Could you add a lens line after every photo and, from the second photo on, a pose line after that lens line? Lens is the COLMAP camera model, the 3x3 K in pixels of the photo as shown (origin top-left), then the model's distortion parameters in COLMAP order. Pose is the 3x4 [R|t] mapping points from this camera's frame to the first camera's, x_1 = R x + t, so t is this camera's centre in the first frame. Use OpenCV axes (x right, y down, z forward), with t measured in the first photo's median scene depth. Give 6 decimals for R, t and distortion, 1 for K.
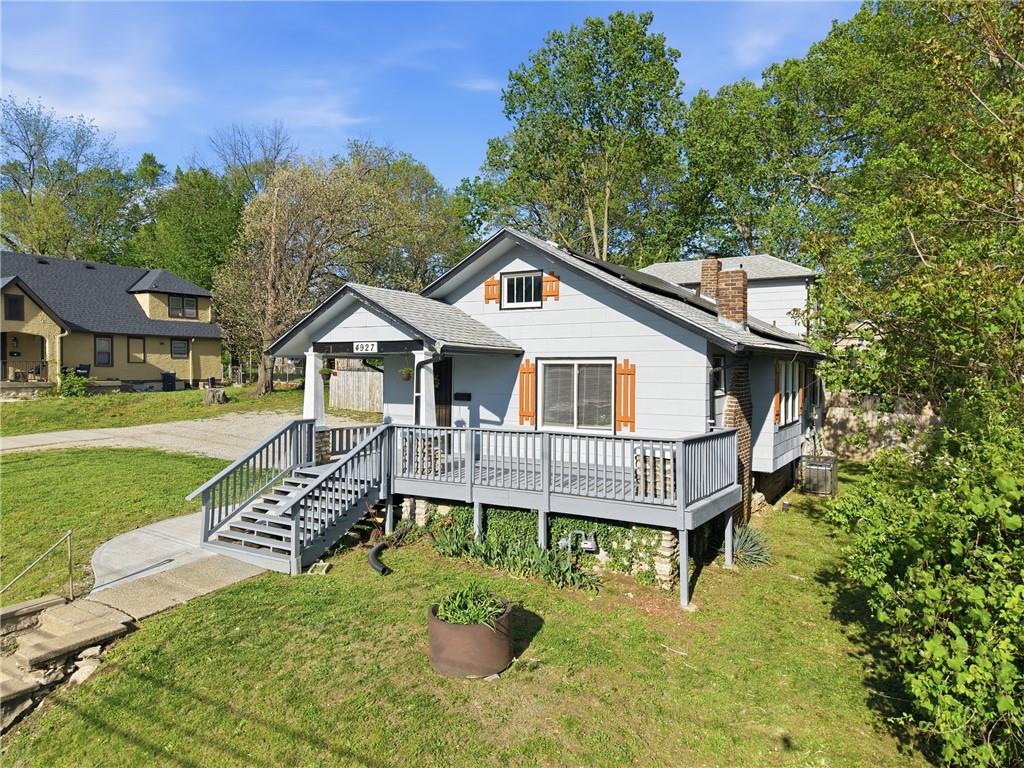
lens RADIAL K [[663.2, 0, 512.0], [0, 663.2, 384.0], [0, 0, 1]] dist [-0.000756, -0.001397]
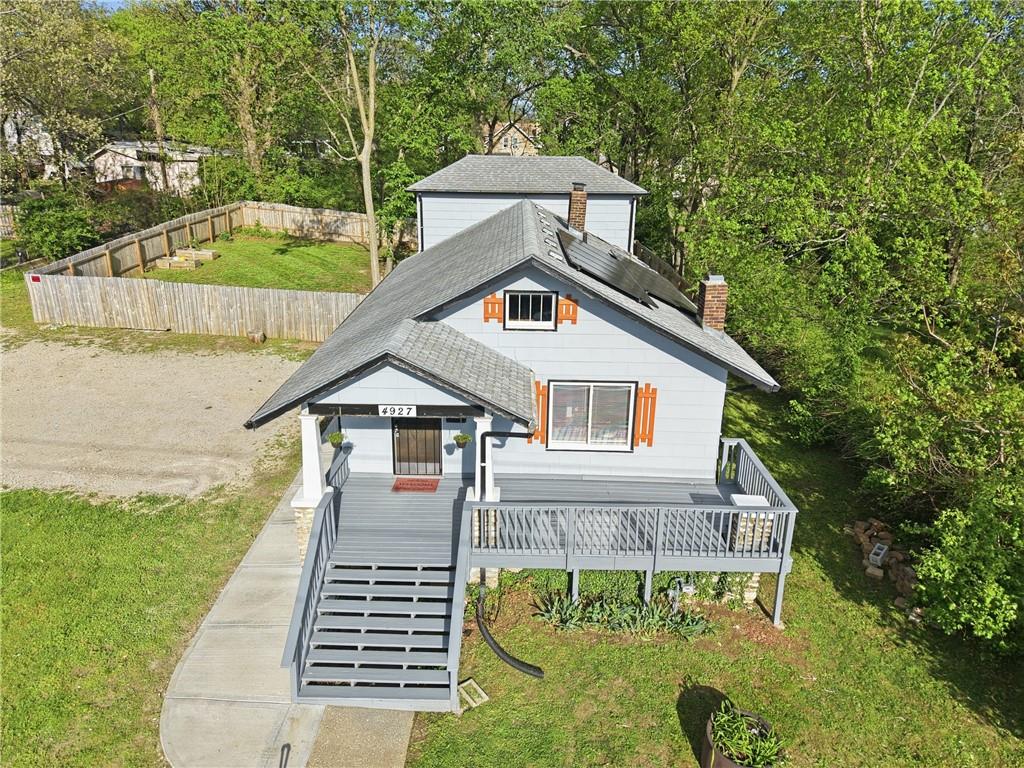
lens RADIAL K [[693.4, 0, 508.7], [0, 693.4, 362.3], [0, 0, 1]] dist [0.005034, -0.003812]
pose [[0.859194, -0.153475, 0.488089, -0.526566], [0.006955, 0.957367, 0.288792, -0.373493], [-0.511603, -0.244734, 0.823631, 0.209716]]
